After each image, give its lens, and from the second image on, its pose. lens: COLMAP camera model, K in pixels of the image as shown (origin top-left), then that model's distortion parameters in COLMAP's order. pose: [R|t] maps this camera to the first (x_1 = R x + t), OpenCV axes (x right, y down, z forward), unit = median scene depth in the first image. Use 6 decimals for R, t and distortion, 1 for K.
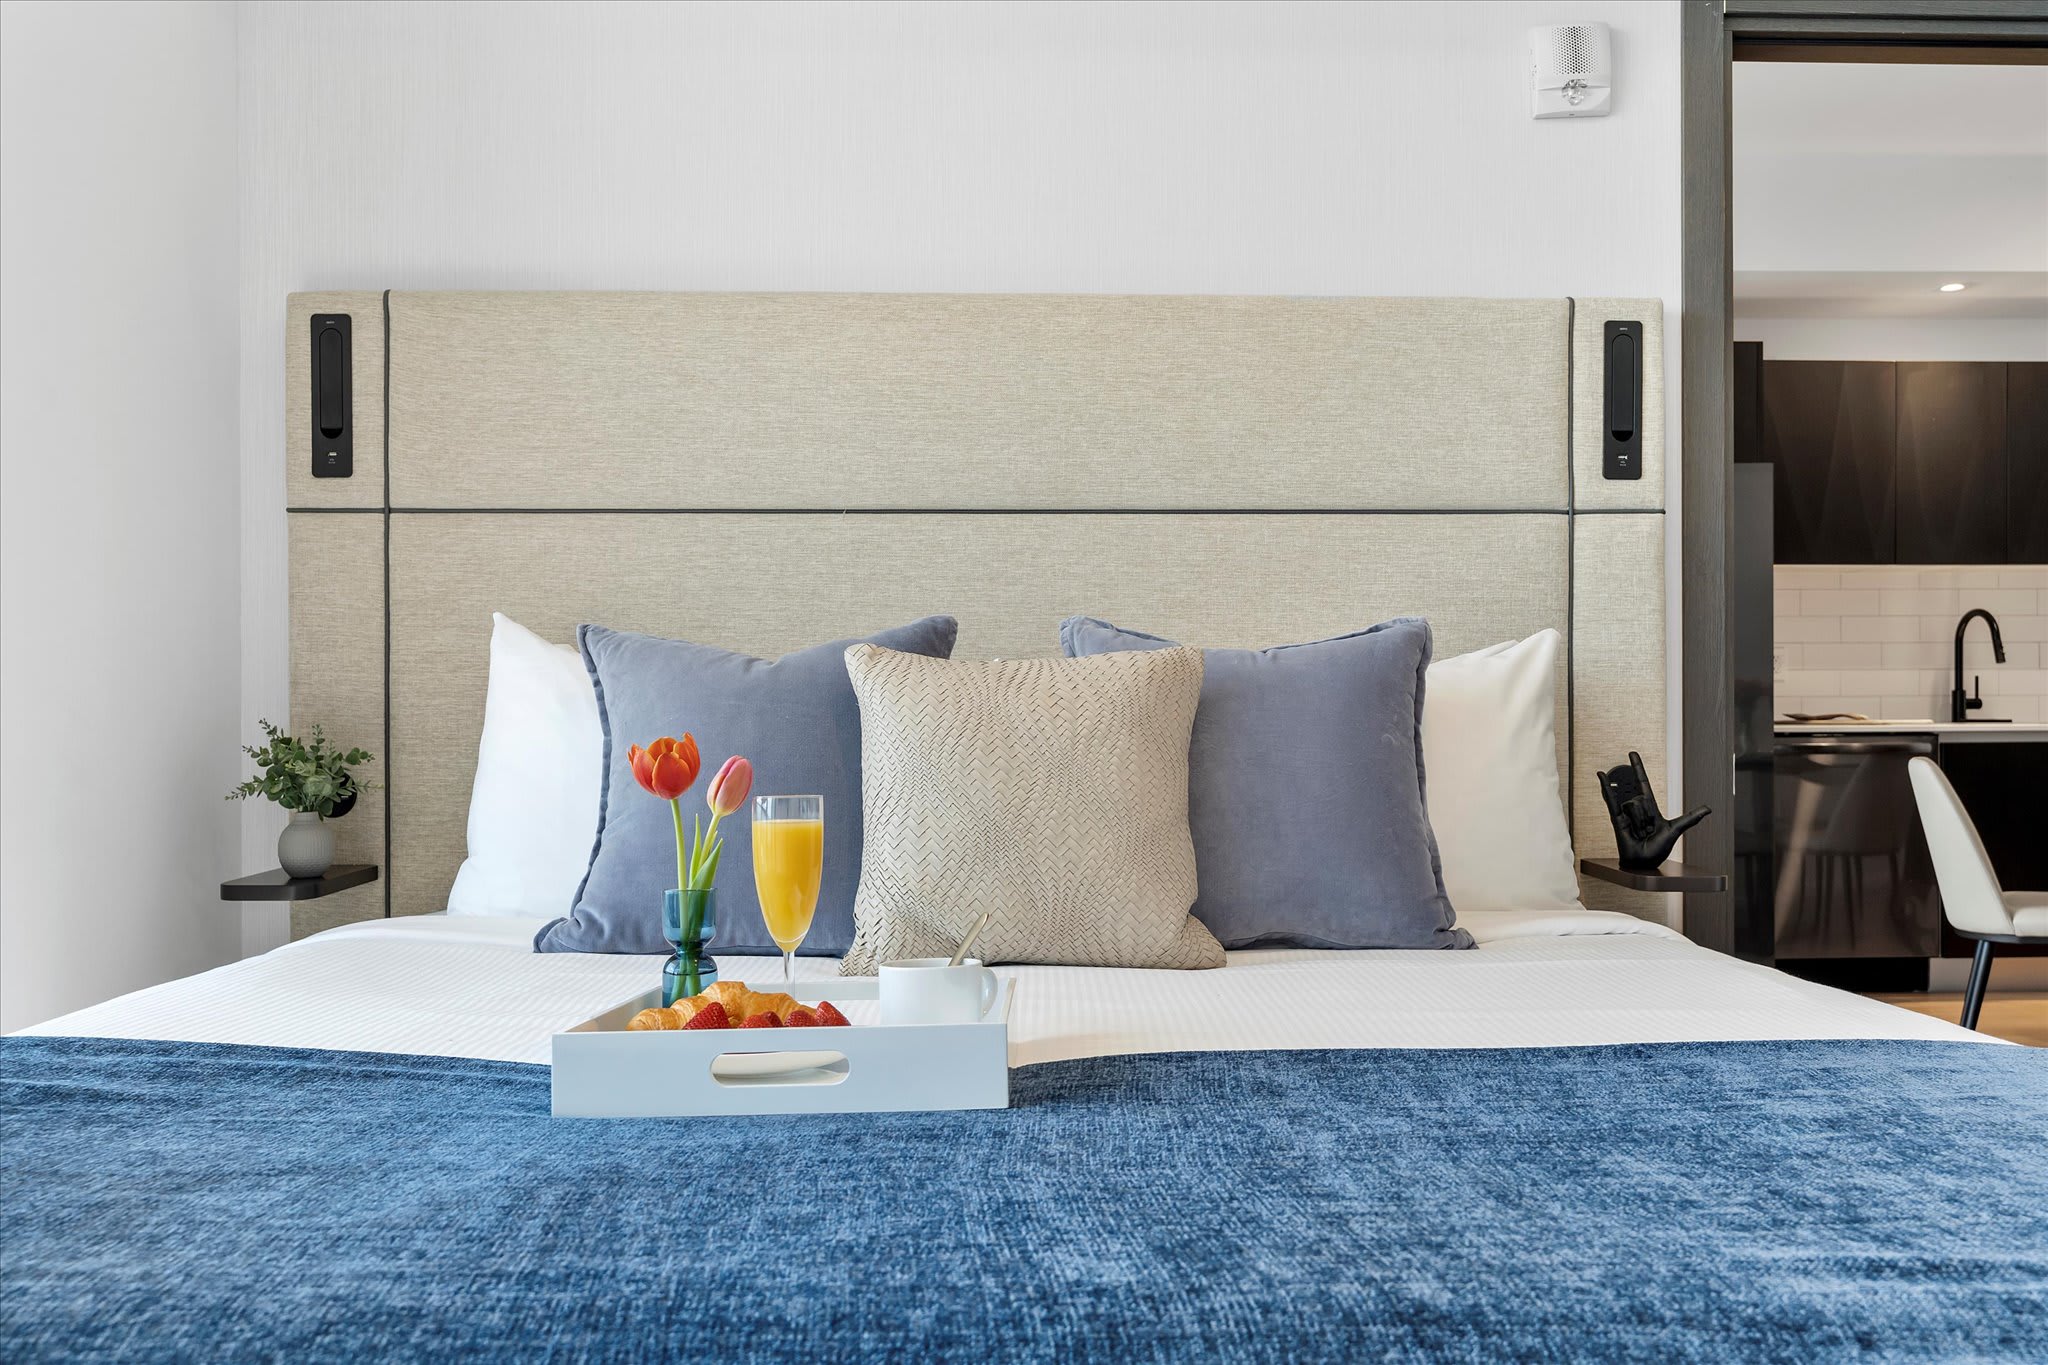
lens RADIAL K [[1581.2, 0, 947.9], [0, 1581.2, 737.4], [0, 0, 1]] dist [0.006361, -0.000175]
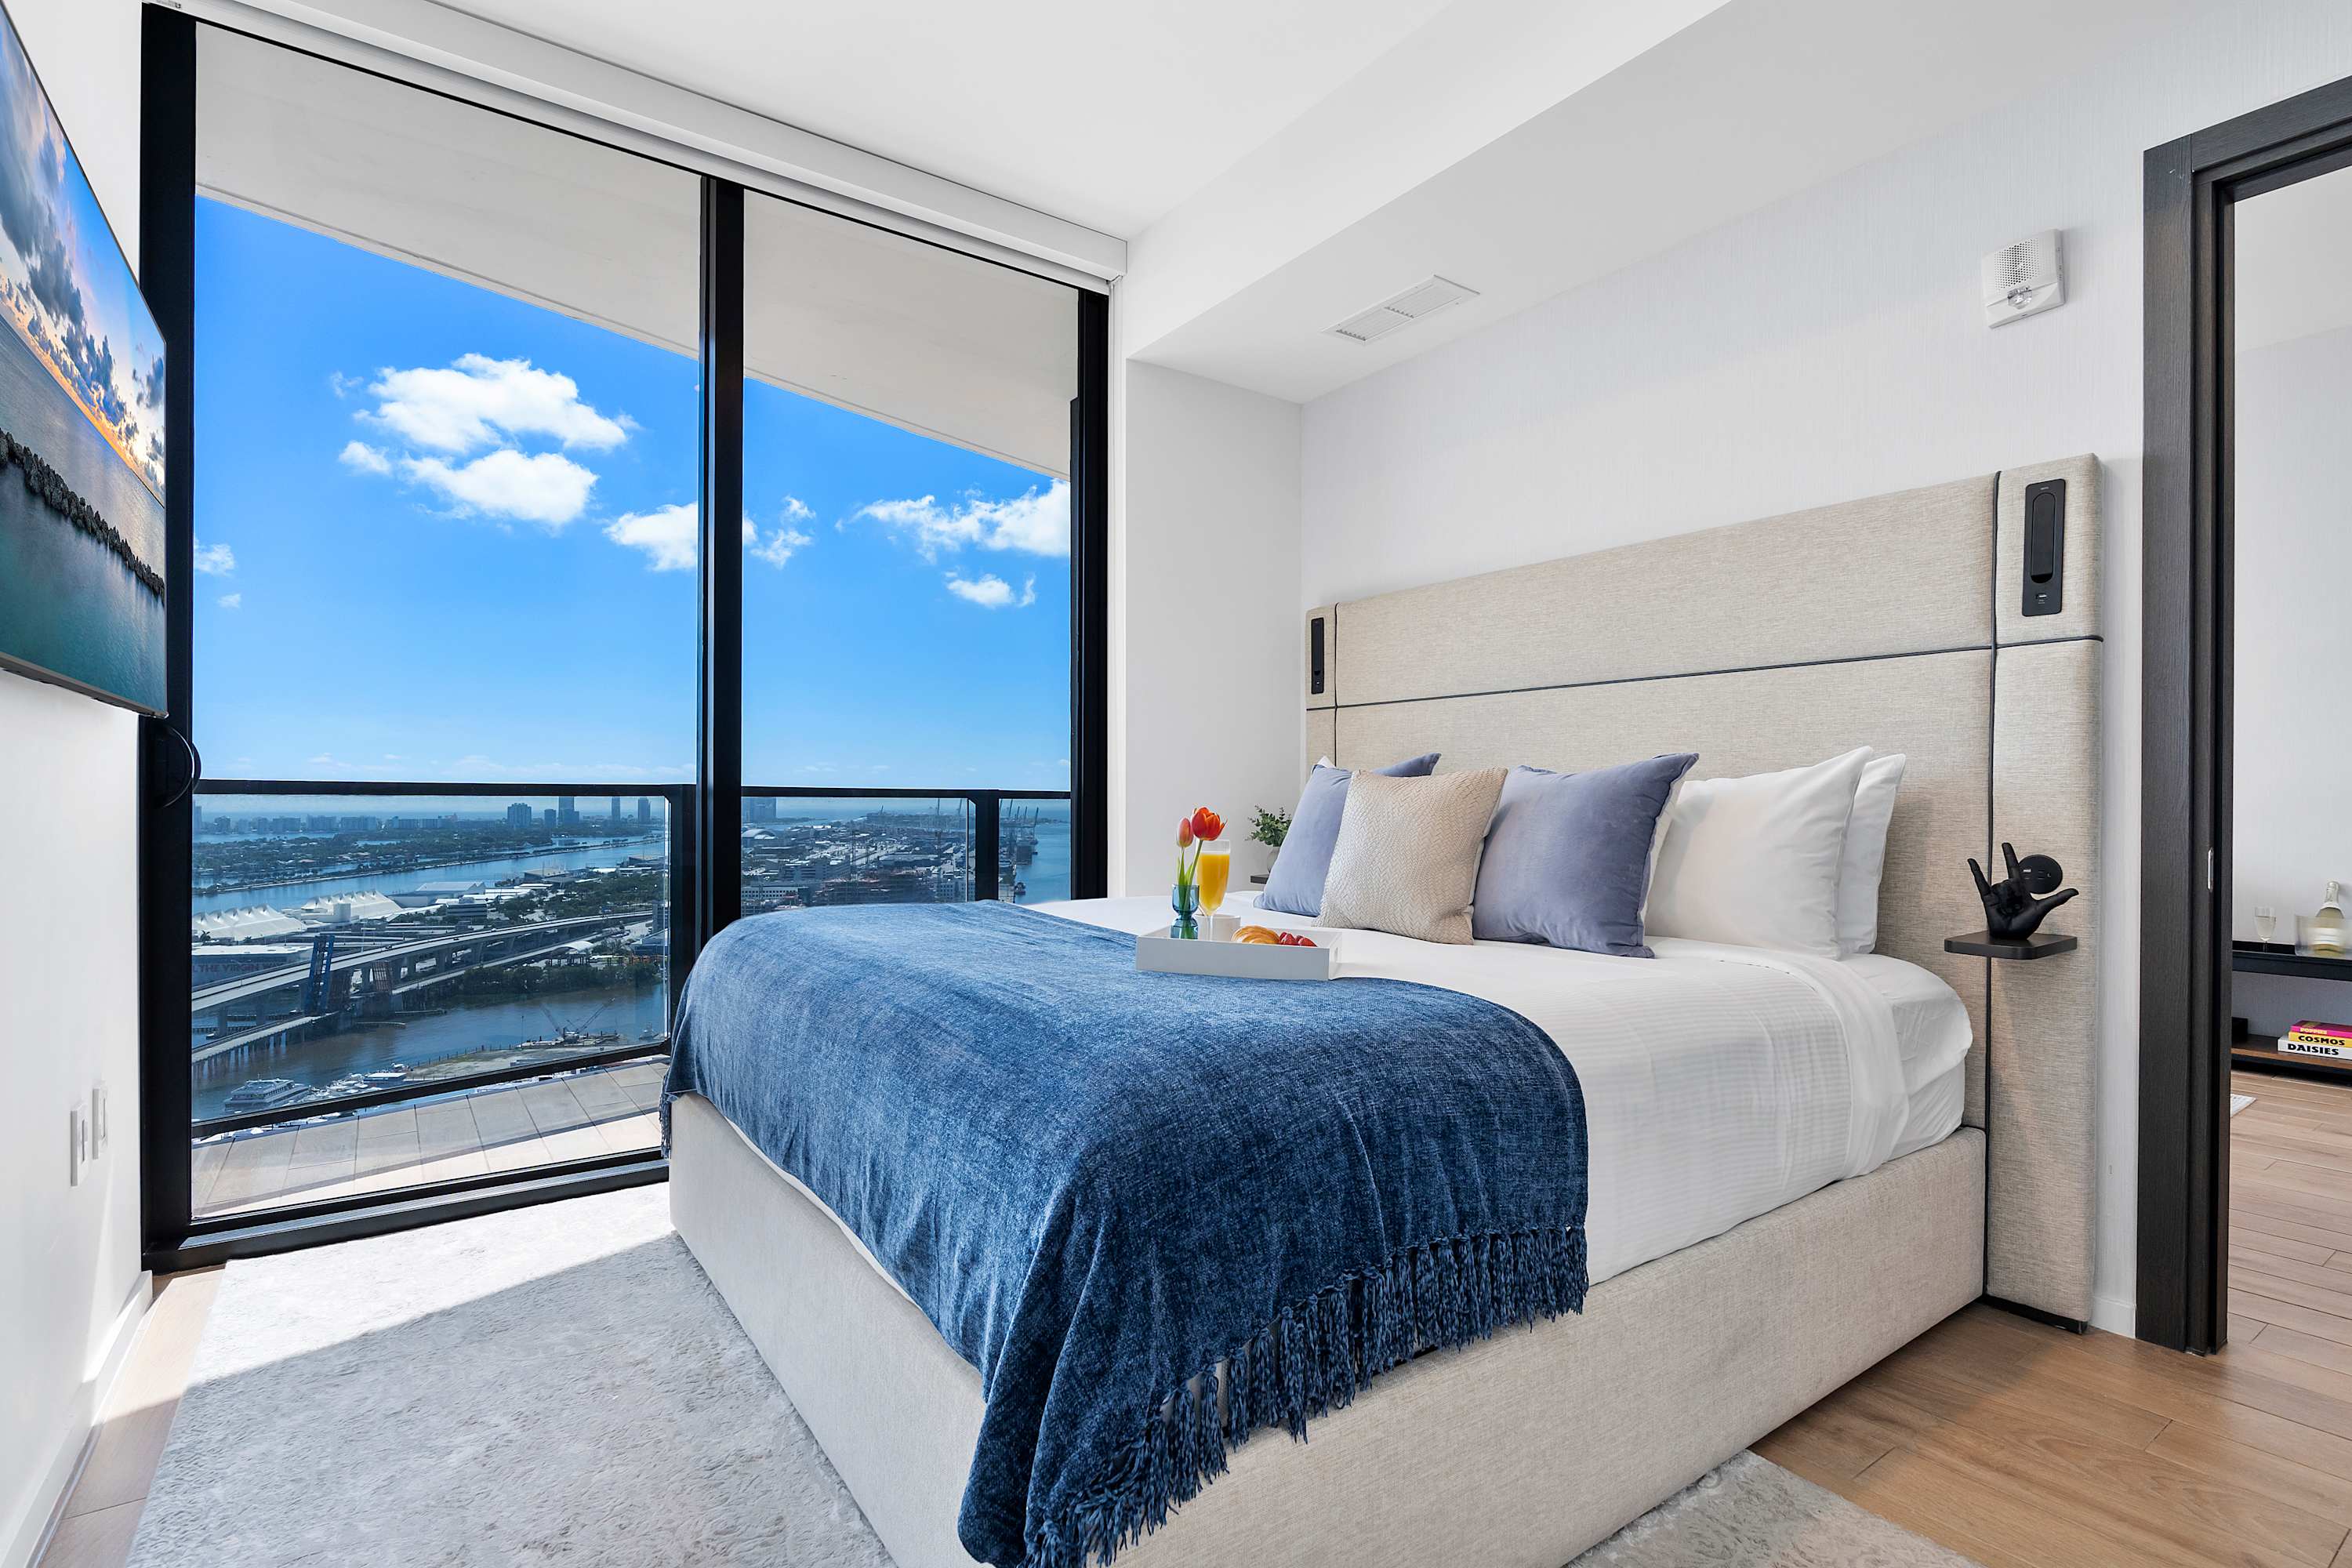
lens RADIAL K [[1089.5, 0, 1160.2], [0, 1089.5, 836.2], [0, 0, 1]] dist [-0.009511, 0.000545]
pose [[0.553824, 0.033092, -0.831976, 0.741755], [-0.018083, 0.999452, 0.027716, -0.006961], [0.832438, -0.000305, 0.554119, -0.005874]]
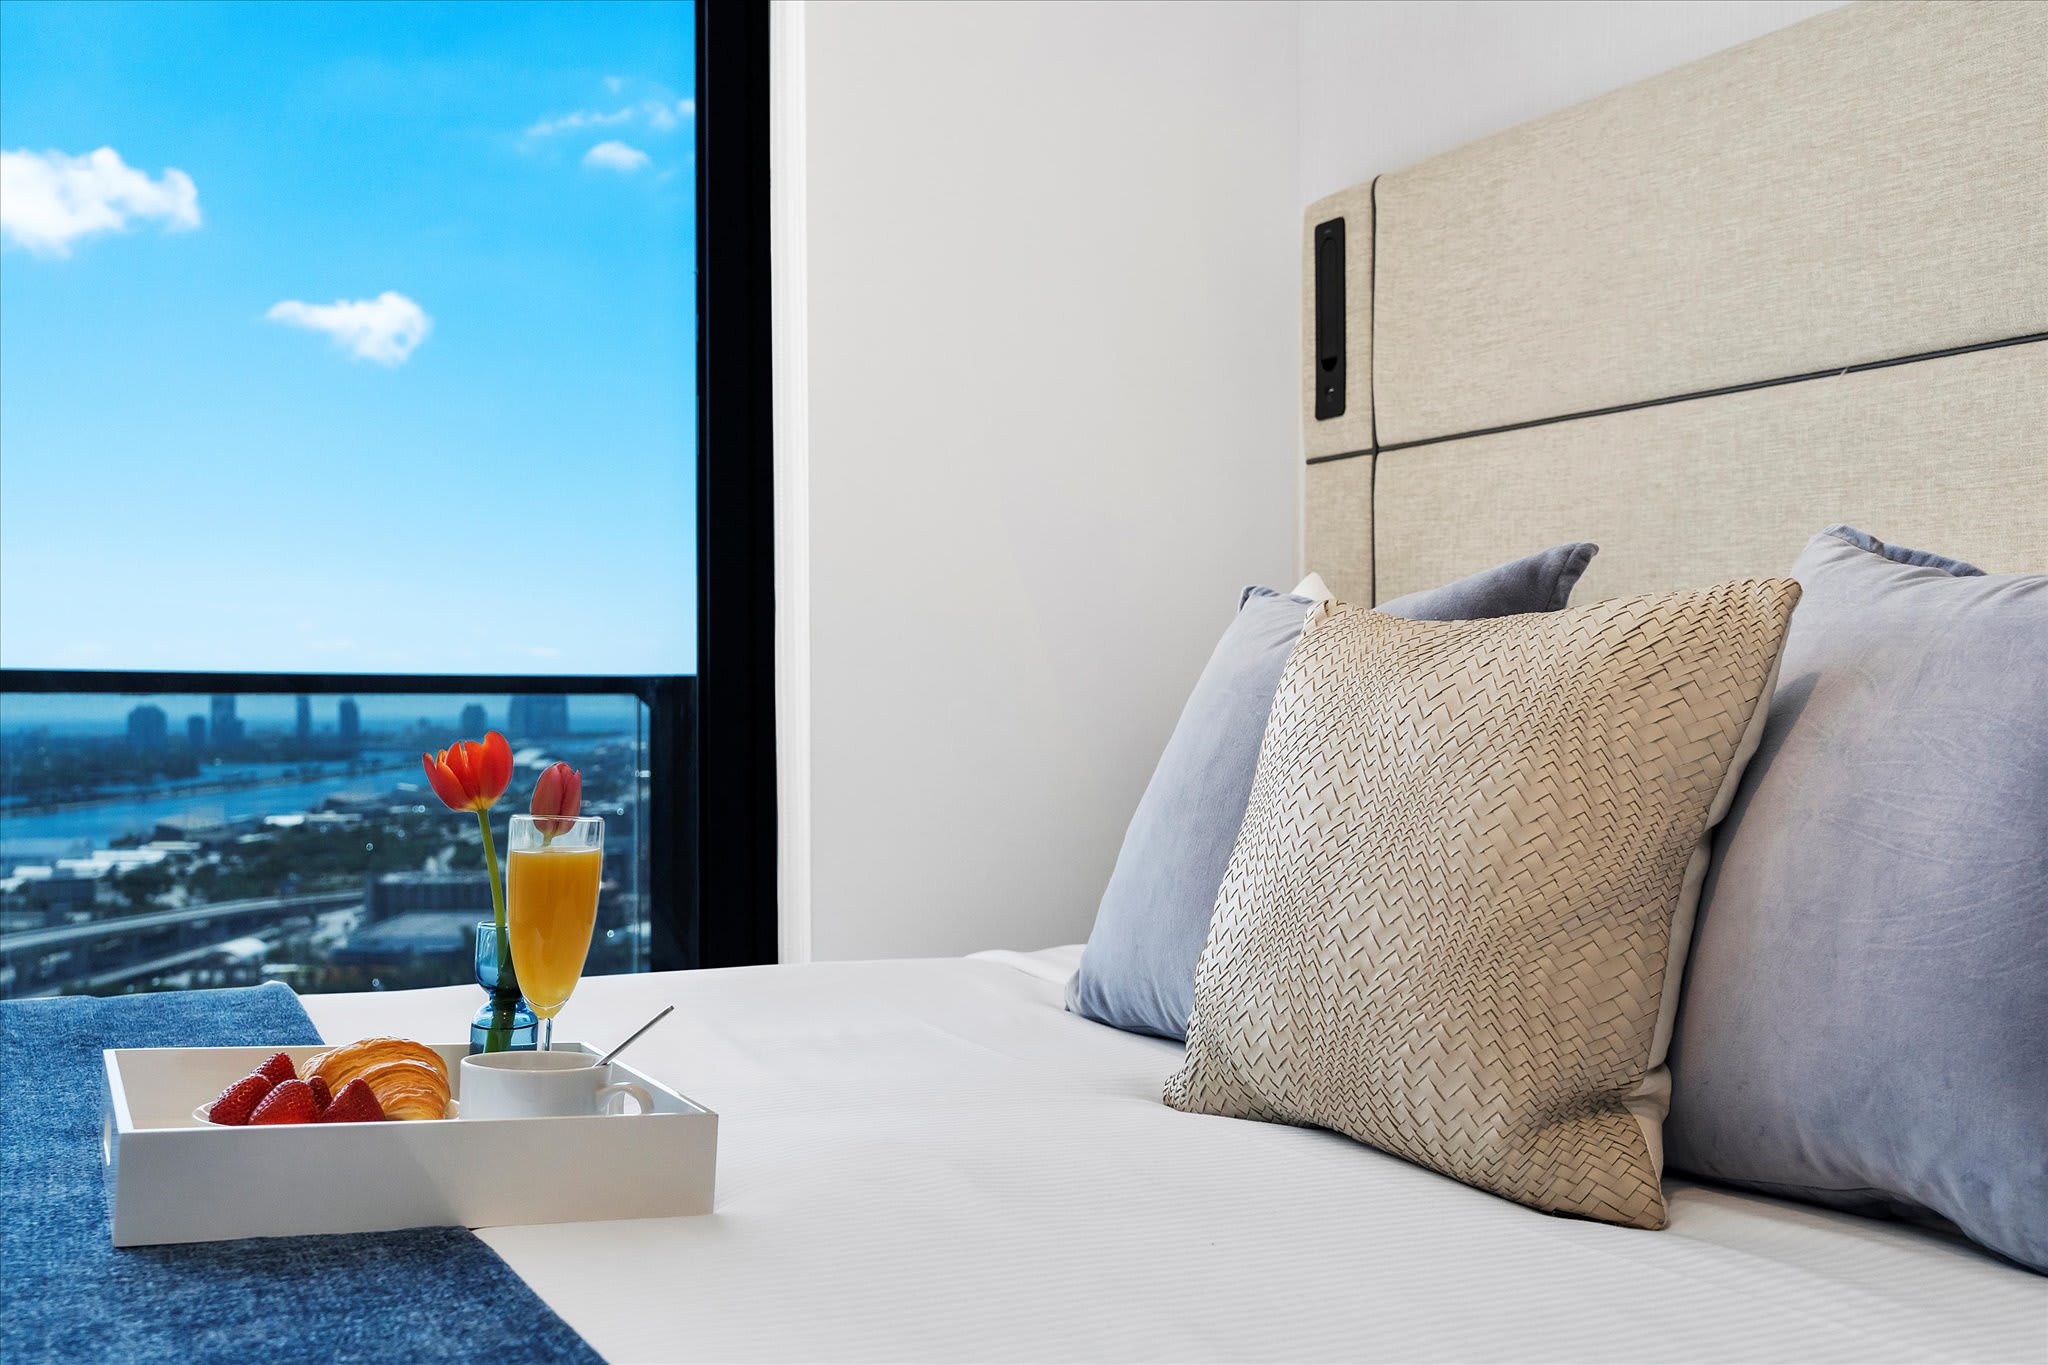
lens RADIAL K [[1921.4, 0, 1064.4], [0, 1921.4, 798.7], [0, 0, 1]] dist [-0.031994, 0.000000]
pose [[0.475533, 0.049700, -0.878293, 0.442433], [-0.013224, 0.998694, 0.049353, -0.012187], [0.879599, -0.011855, 0.475569, 0.395628]]
